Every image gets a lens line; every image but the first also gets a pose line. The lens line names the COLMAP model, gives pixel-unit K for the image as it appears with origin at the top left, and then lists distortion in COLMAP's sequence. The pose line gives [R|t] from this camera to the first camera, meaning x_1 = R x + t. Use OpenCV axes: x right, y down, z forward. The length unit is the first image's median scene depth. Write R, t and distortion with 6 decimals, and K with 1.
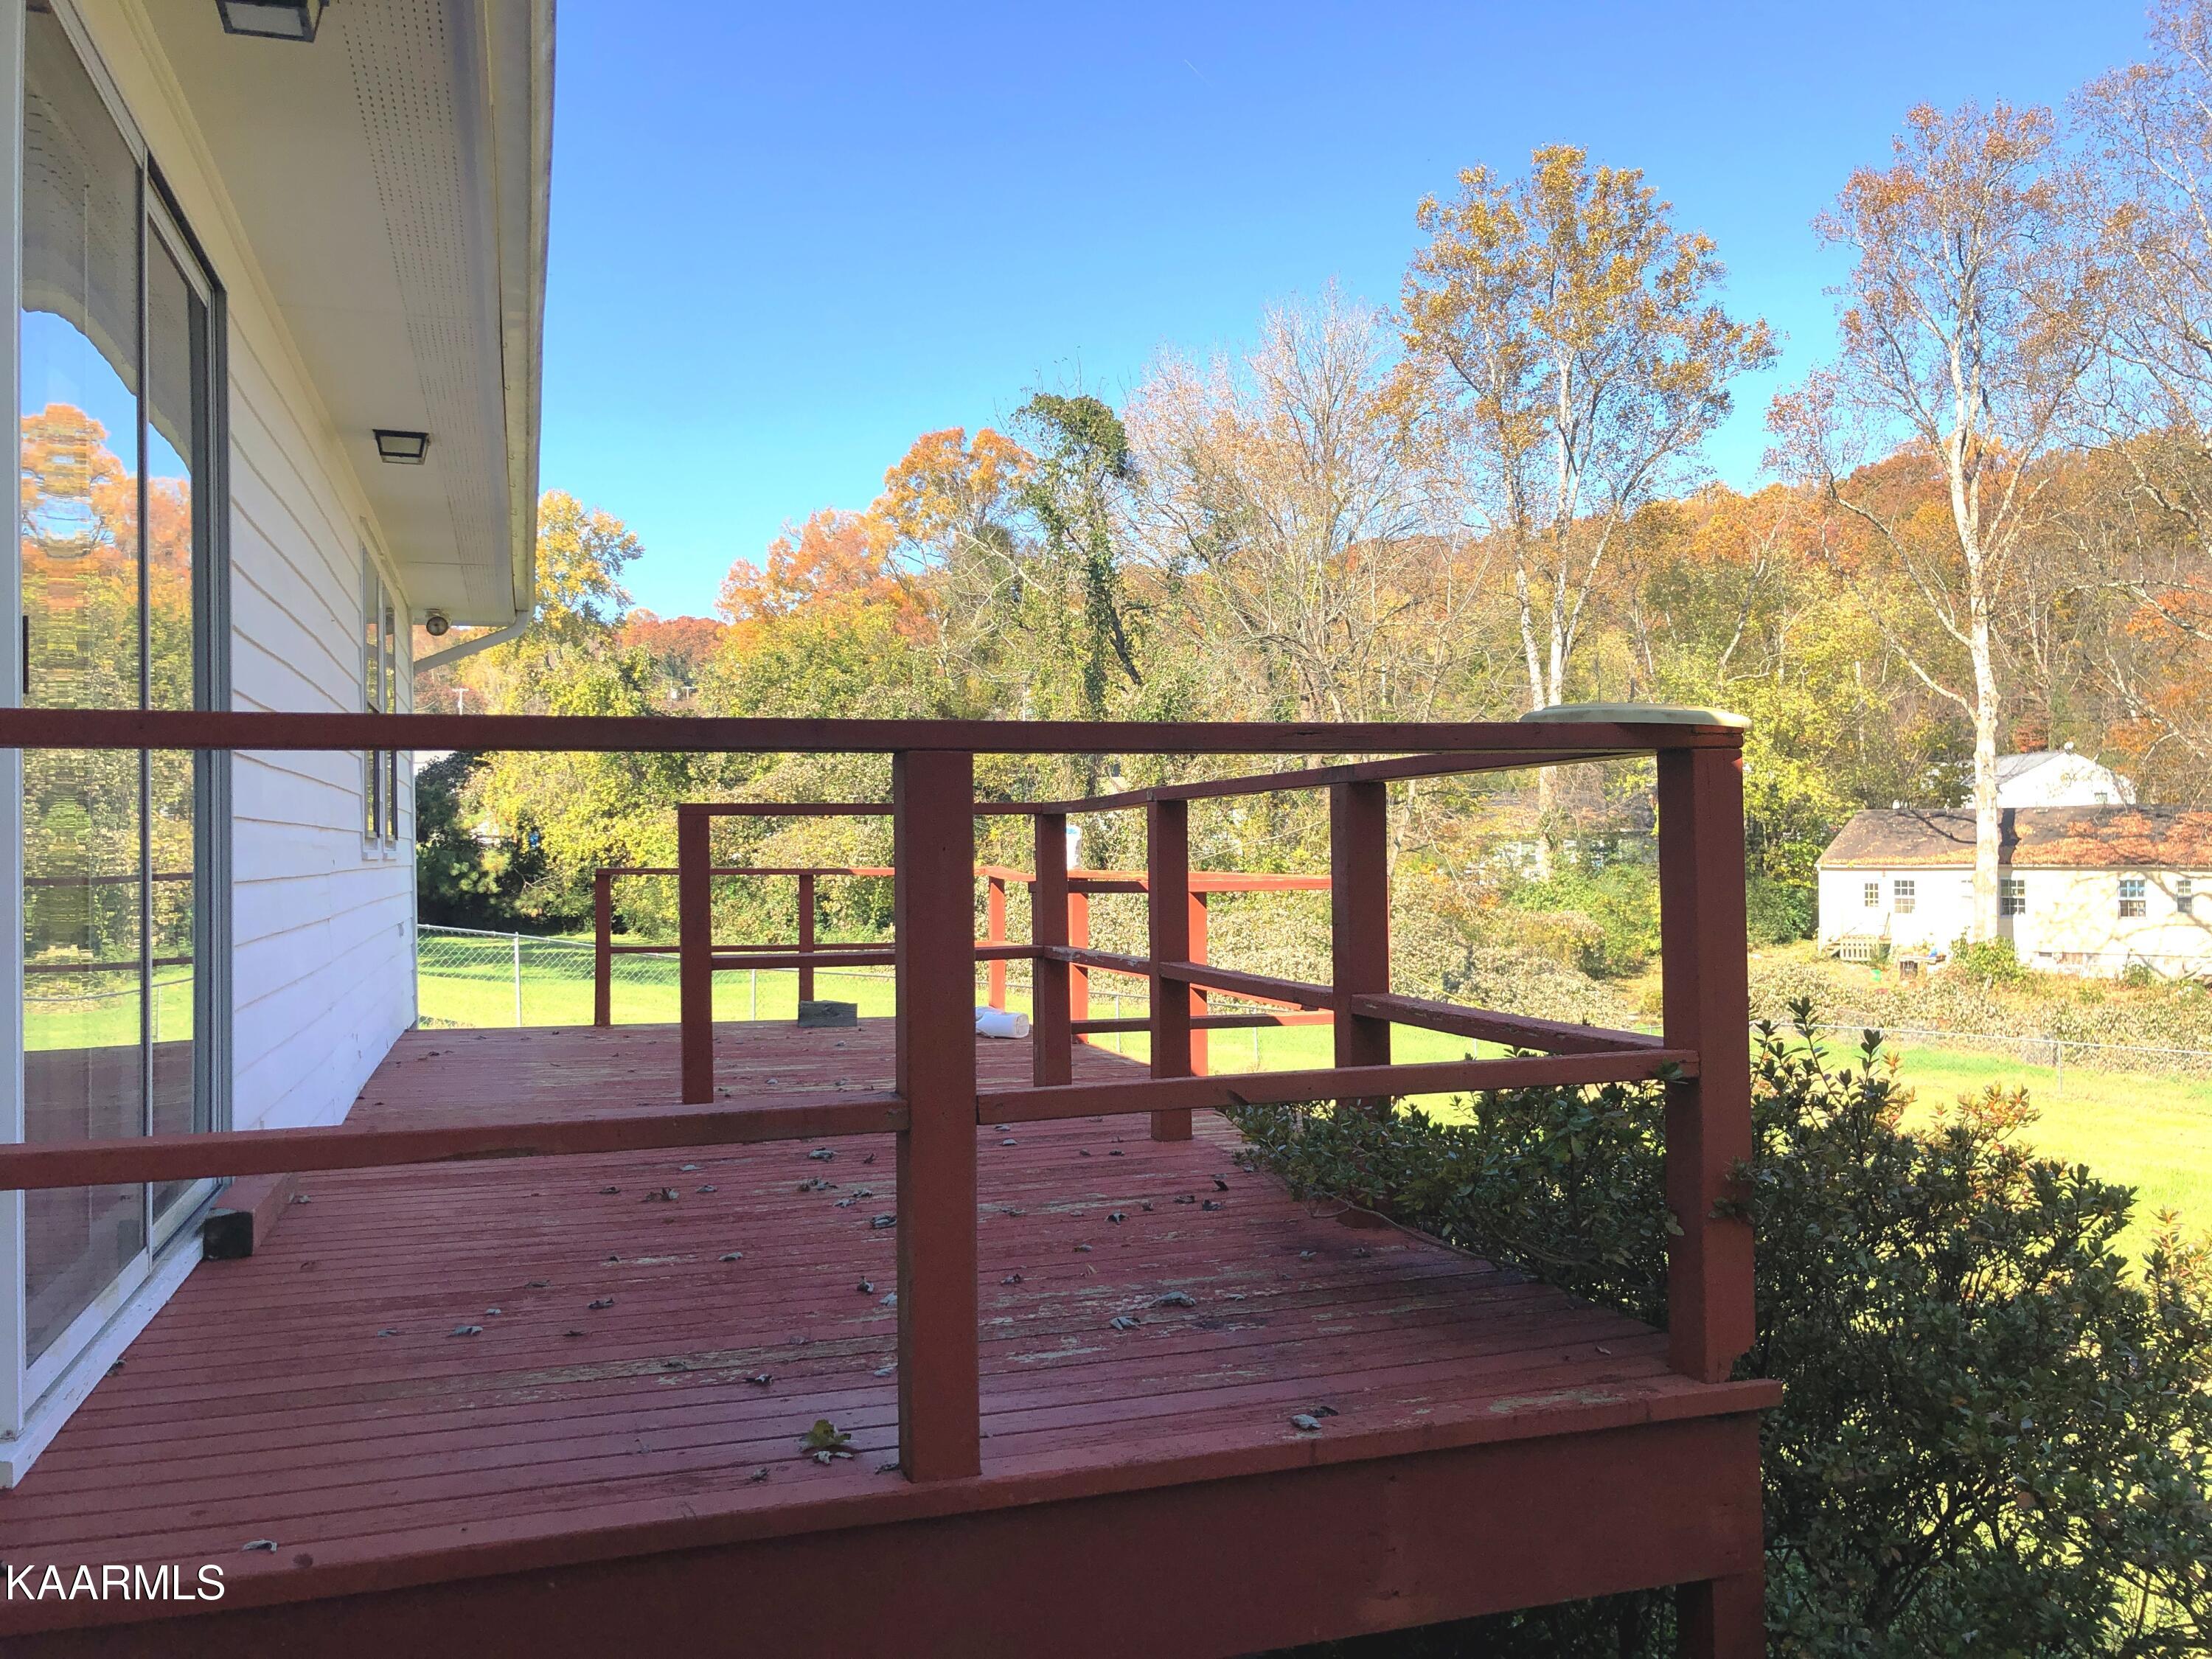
lens RADIAL K [[1812.8, 0, 1106.0], [0, 1812.8, 829.5], [0, 0, 1]] dist [0.004754, 0.009942]
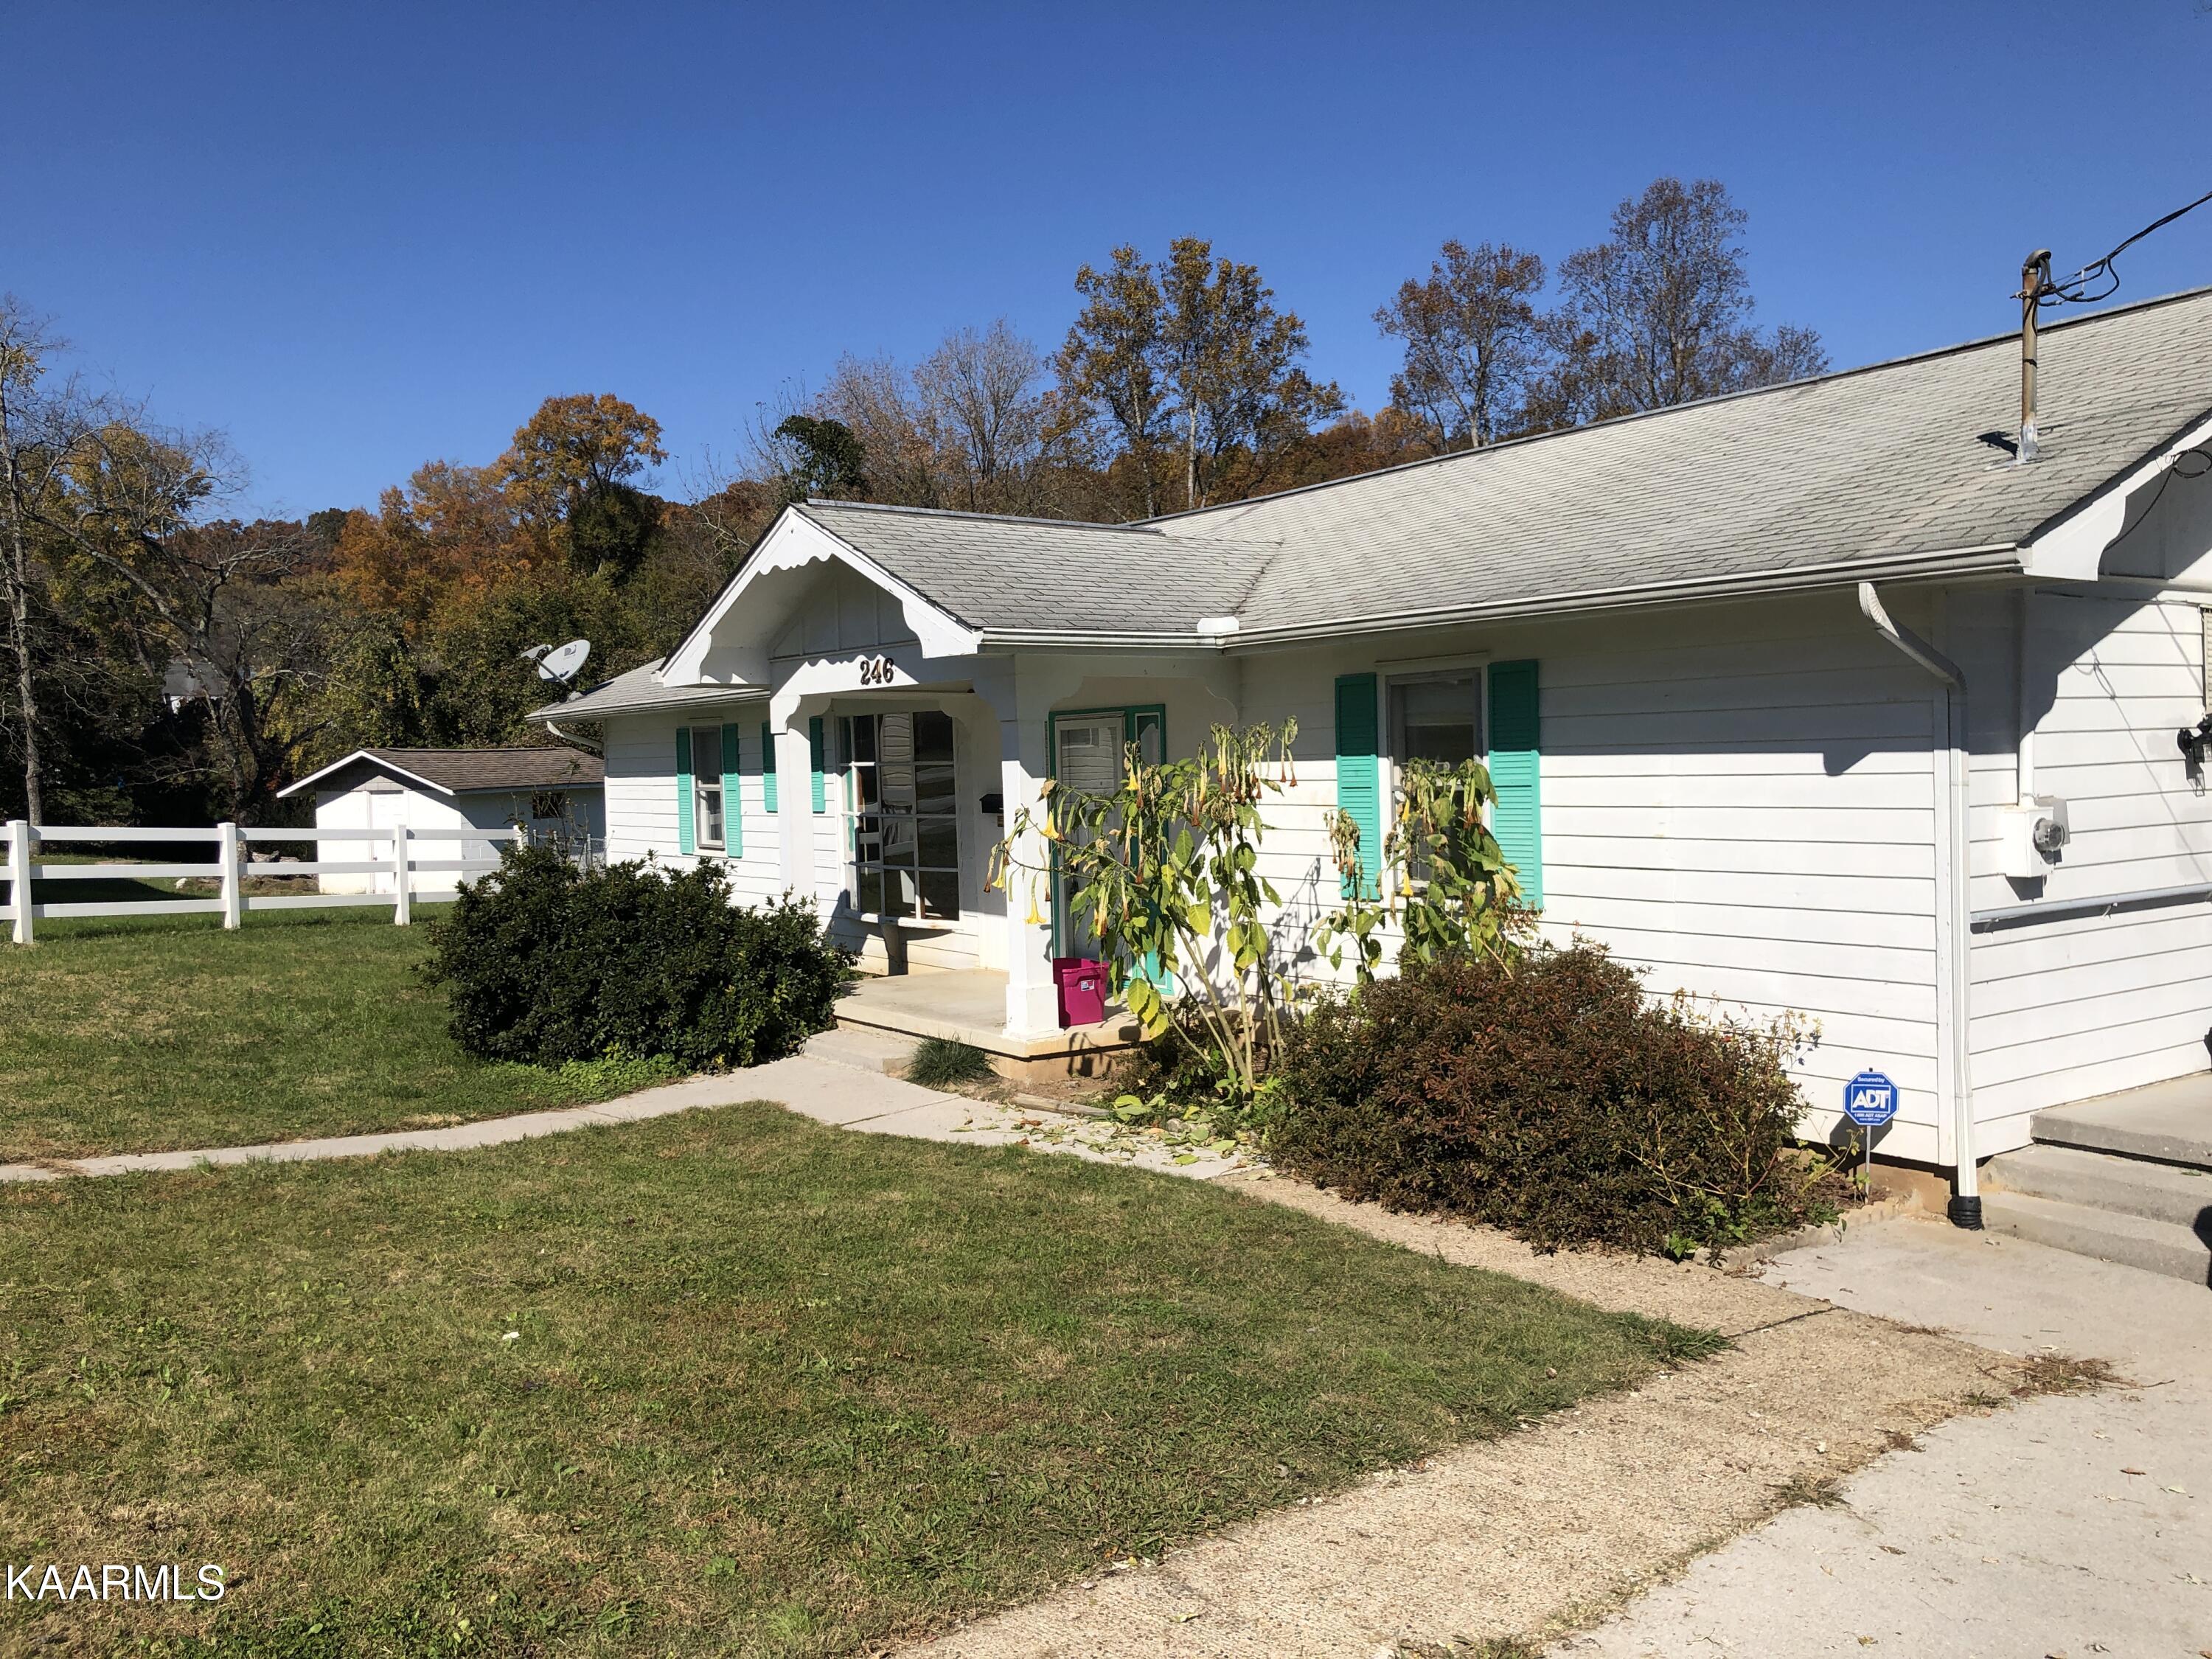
lens RADIAL K [[1769.6, 0, 1106.0], [0, 1769.6, 829.5], [0, 0, 1]] dist [0.049096, -0.196631]
pose [[0.955645, -0.020297, 0.293821, -0.186085], [0.007276, 0.998945, 0.045341, -0.015947], [-0.294432, -0.041192, 0.954784, -0.200461]]
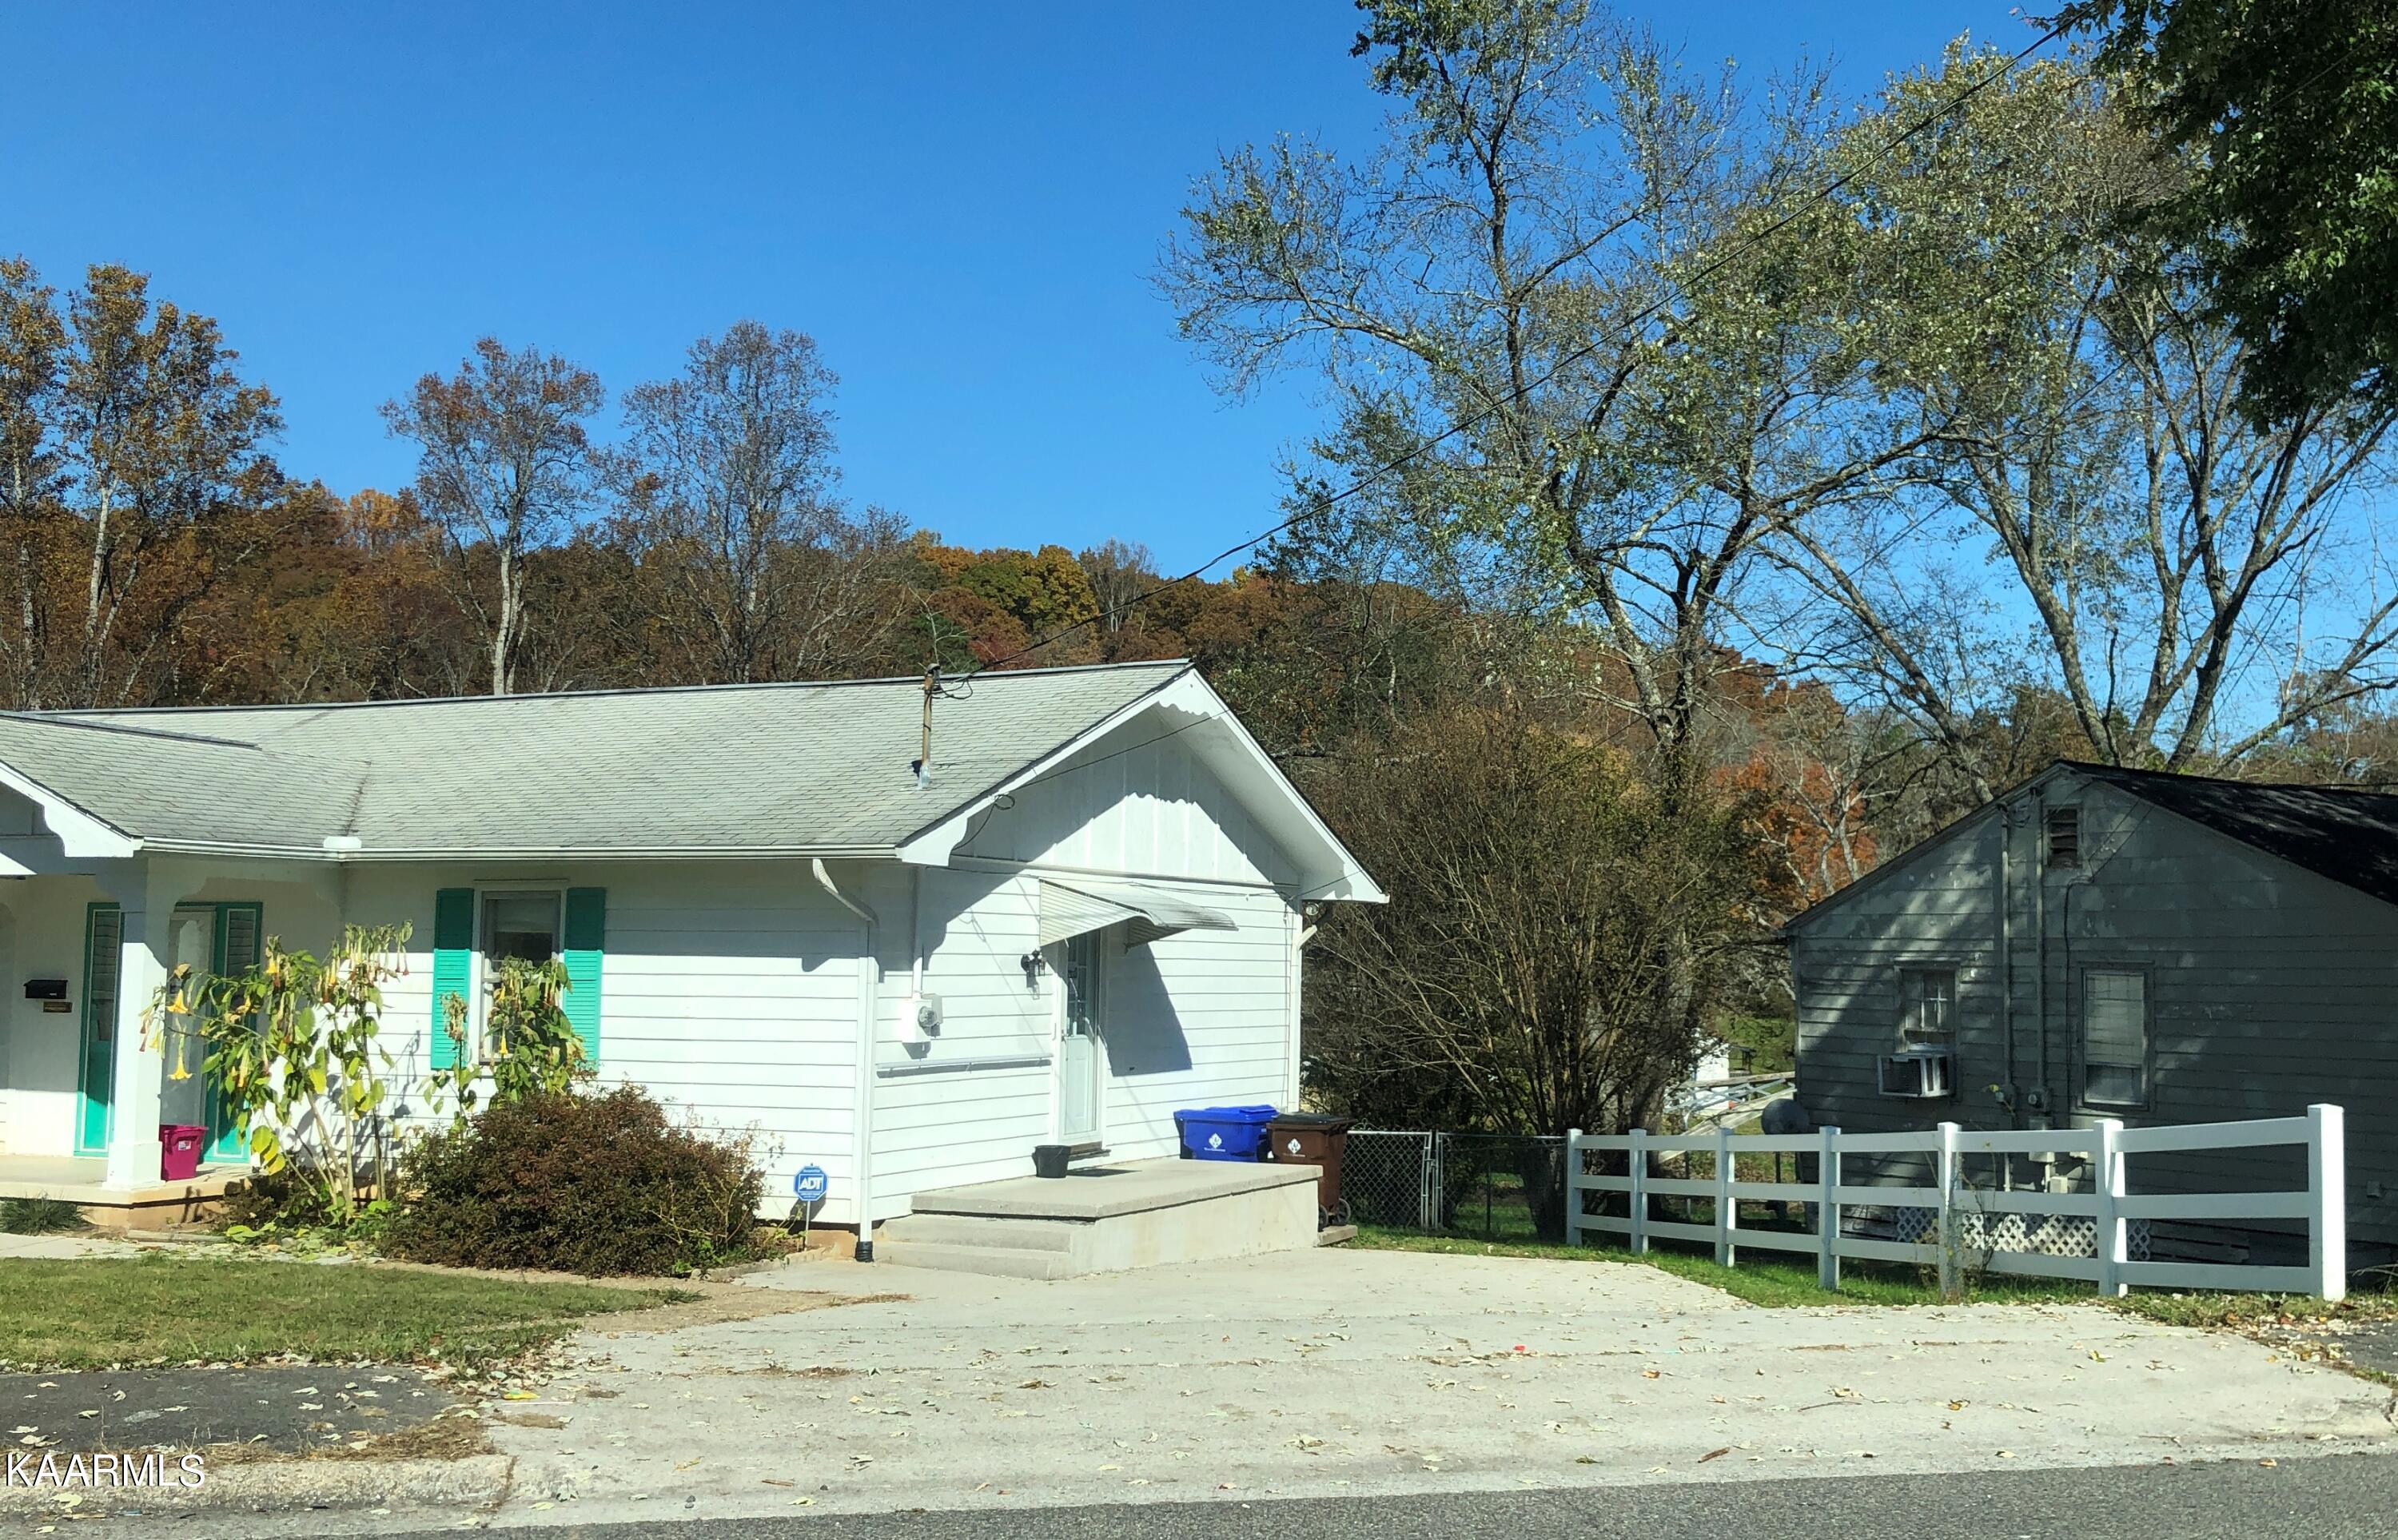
lens RADIAL K [[2355.8, 0, 1334.8], [0, 2355.8, 784.7], [0, 0, 1]] dist [0.073343, -0.006383]
pose [[0.656550, 0.084791, 0.749502, -0.262280], [-0.031922, 0.995895, -0.084703, -0.014479], [-0.753607, 0.031686, 0.656561, -0.317896]]
